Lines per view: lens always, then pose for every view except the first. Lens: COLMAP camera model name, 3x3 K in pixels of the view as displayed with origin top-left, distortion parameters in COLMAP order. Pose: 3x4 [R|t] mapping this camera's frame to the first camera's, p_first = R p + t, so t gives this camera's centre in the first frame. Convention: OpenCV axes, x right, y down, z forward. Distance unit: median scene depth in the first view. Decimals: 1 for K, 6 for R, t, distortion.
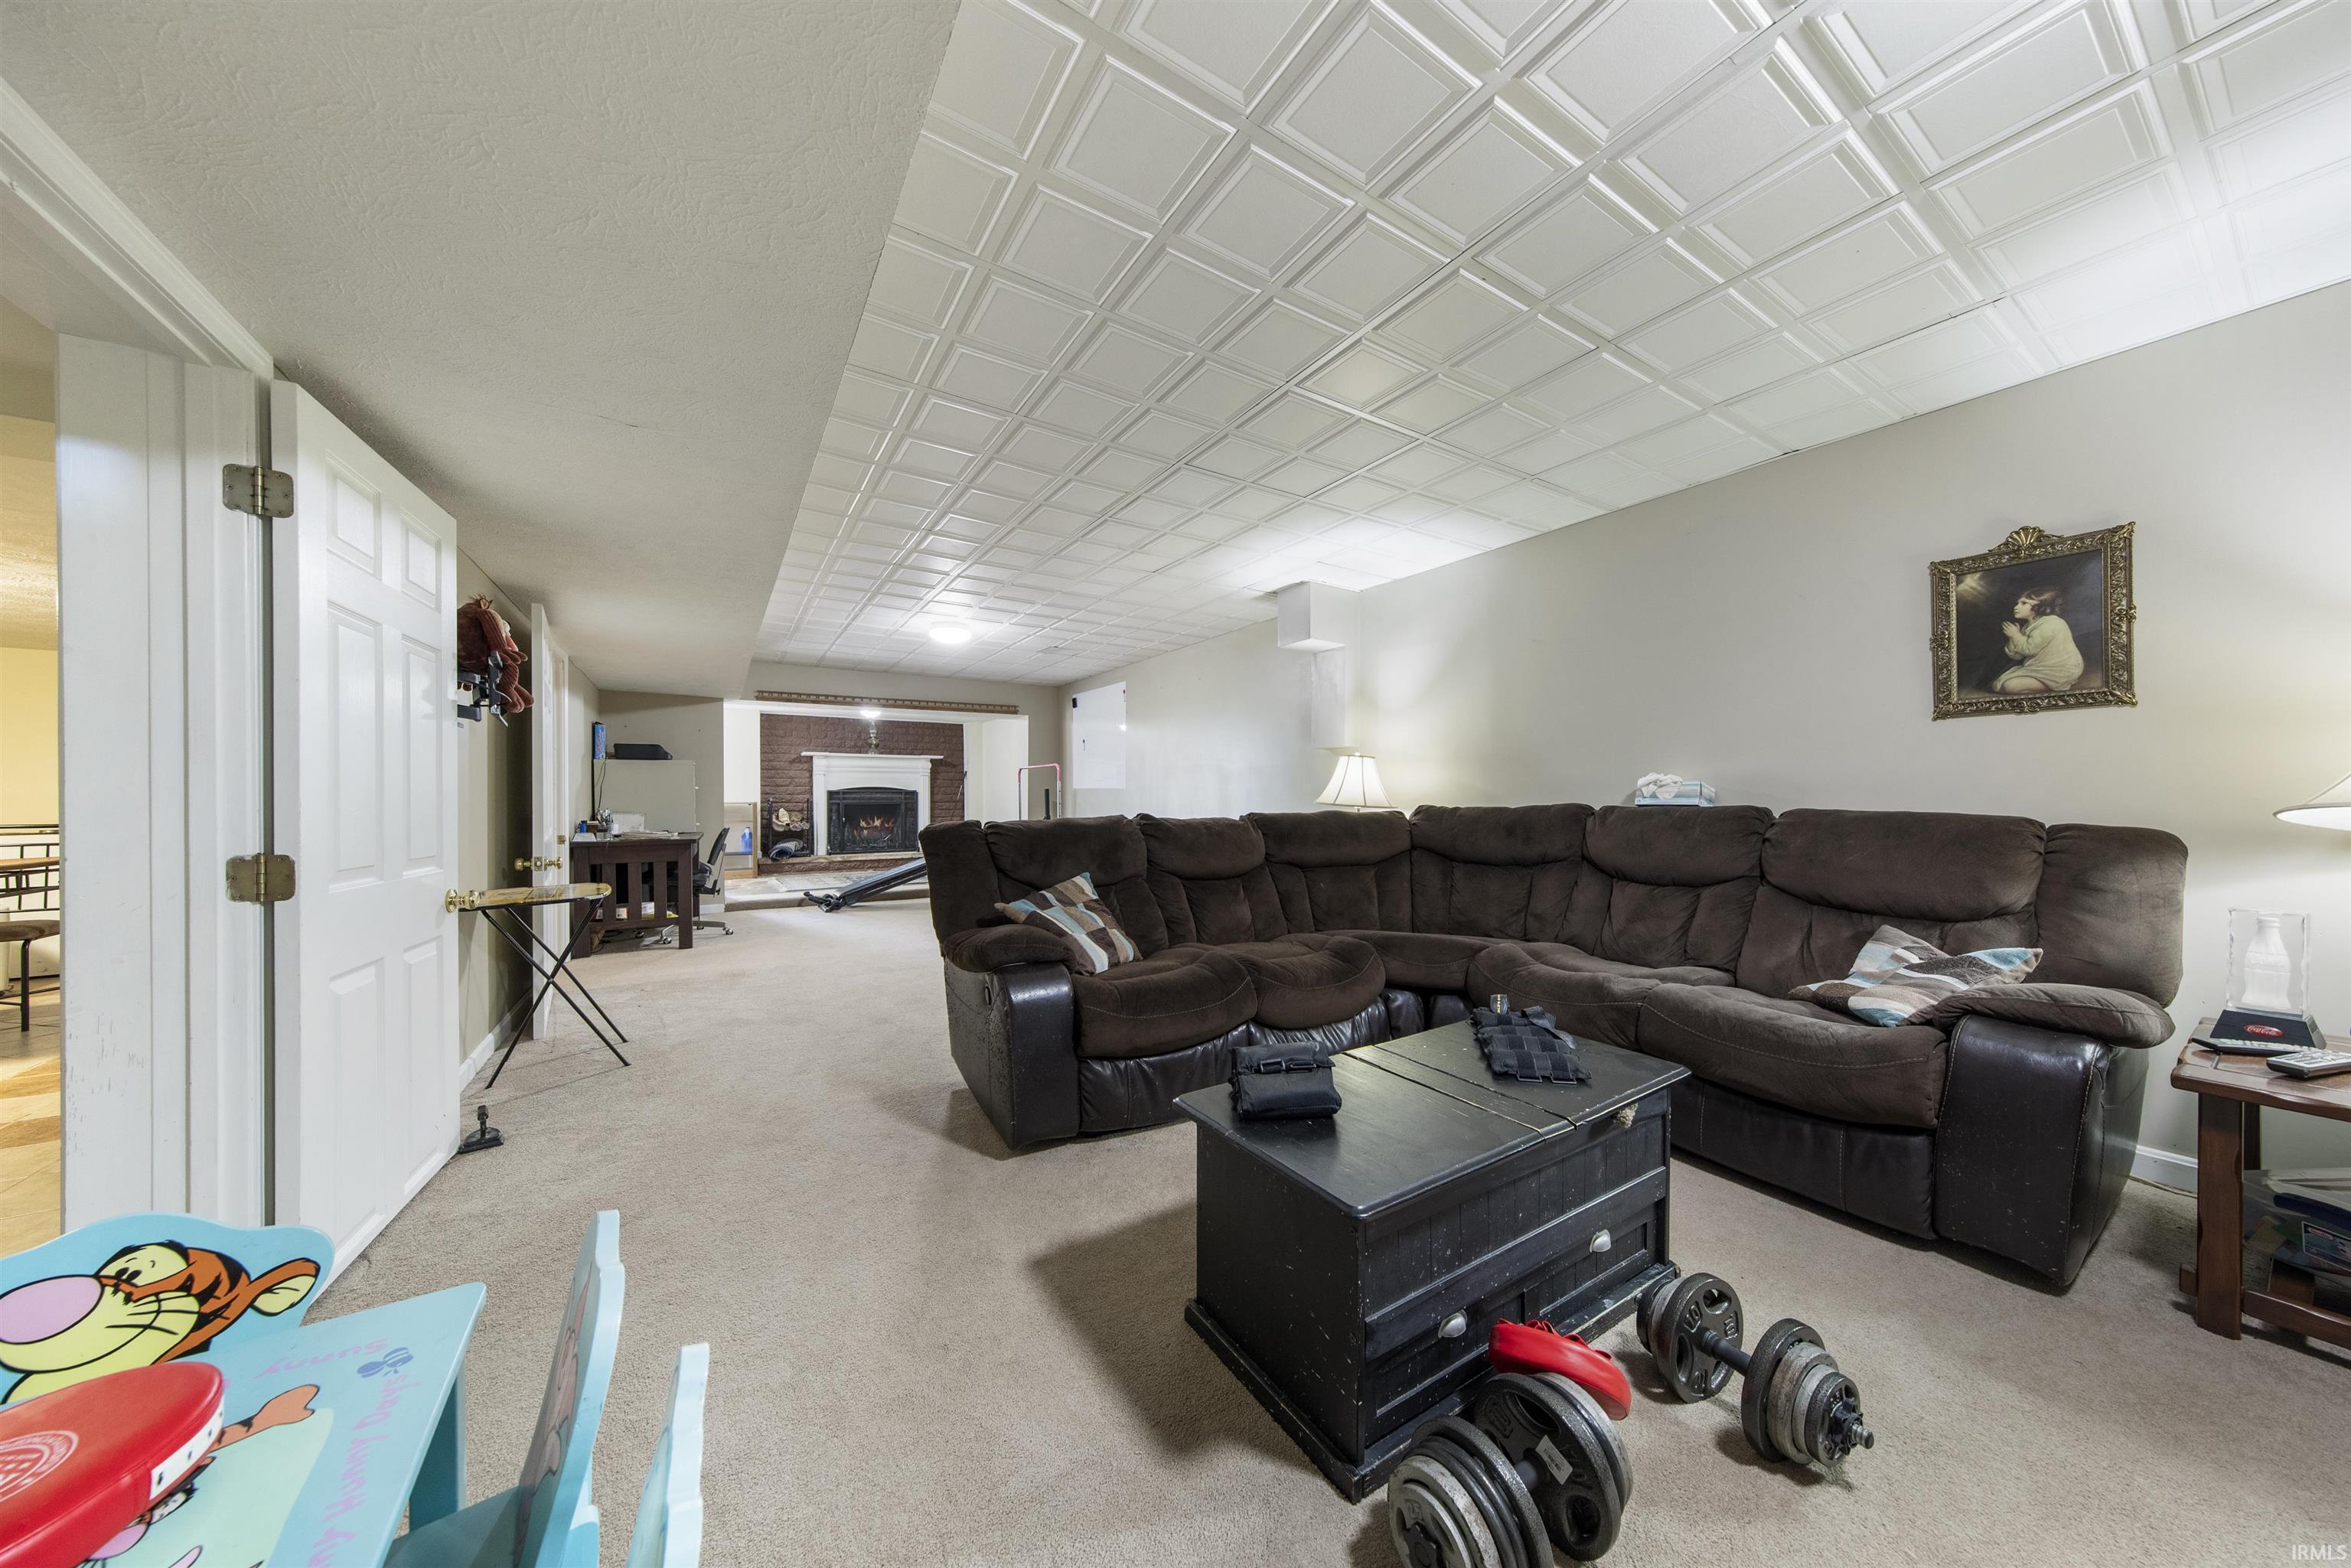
lens RADIAL K [[749.6, 0, 1172.8], [0, 749.6, 787.6], [0, 0, 1]] dist [0.000579, -0.000046]
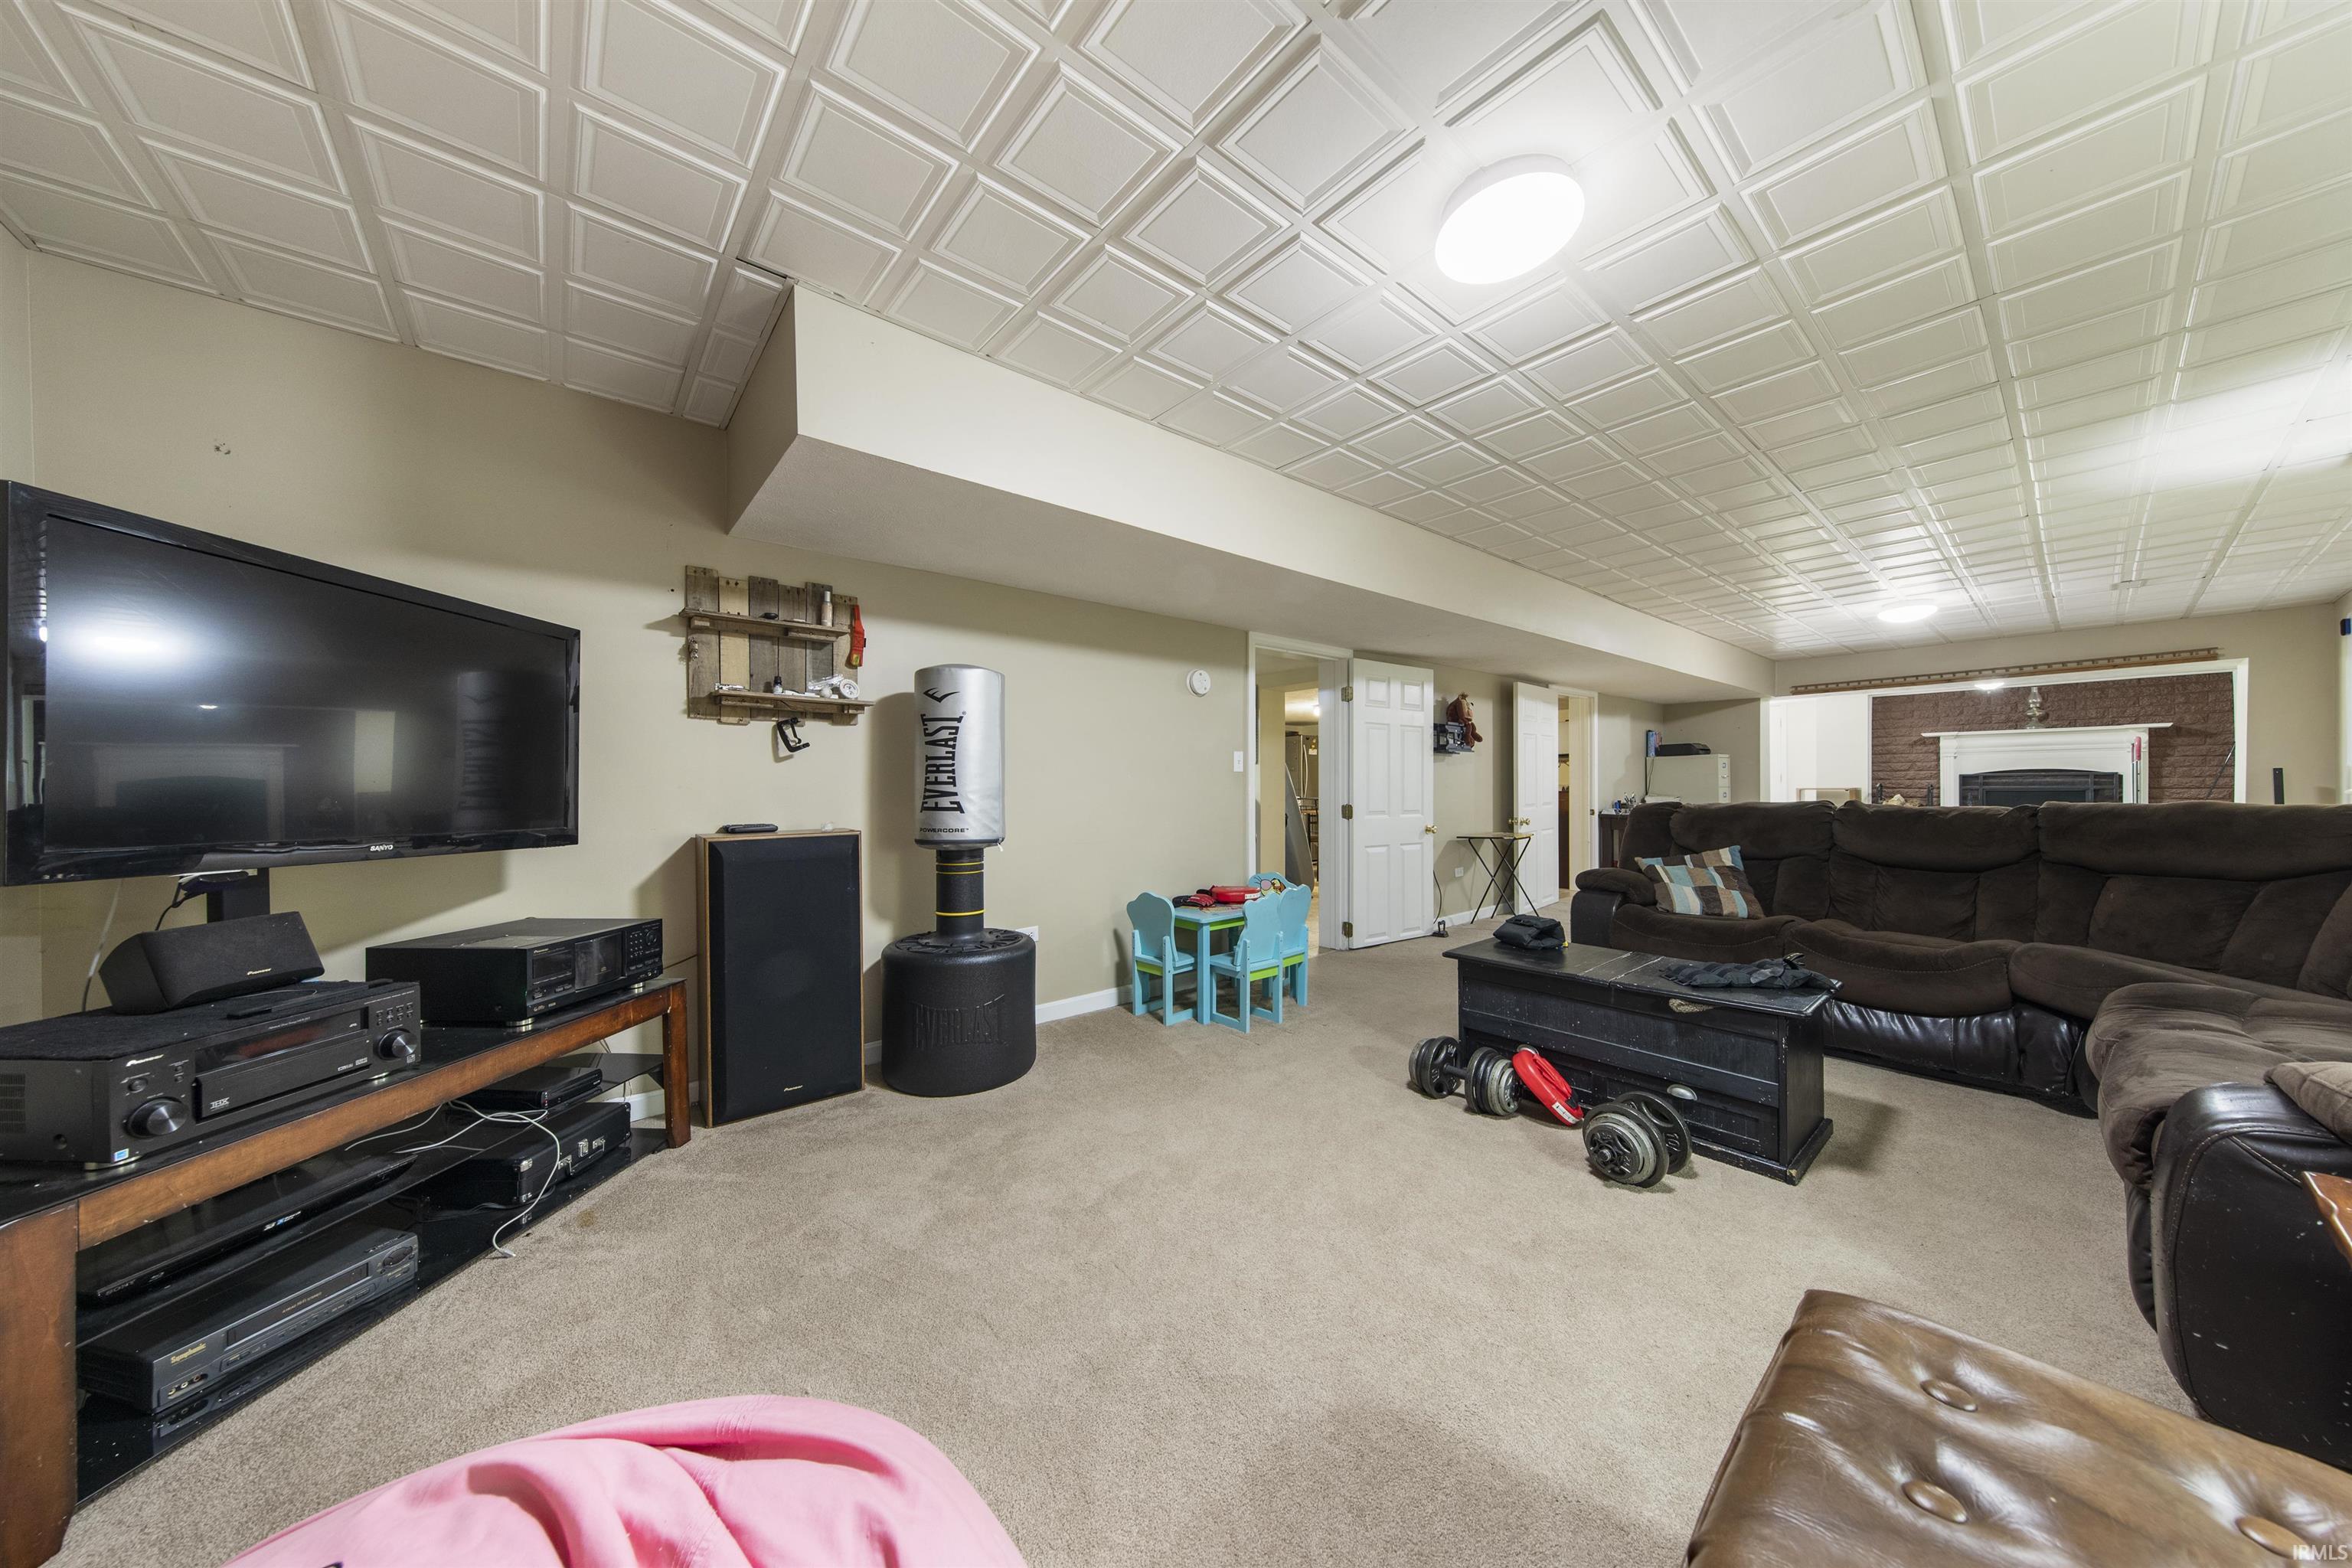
lens RADIAL K [[750.0, 0, 1173.3], [0, 750.0, 787.6], [0, 0, 1]] dist [0.000579, -0.000046]
pose [[0.101327, 0.000581, -0.994853, 0.497073], [0.020080, 0.999795, 0.002629, -0.002702], [0.994651, -0.020243, 0.101294, -0.024569]]
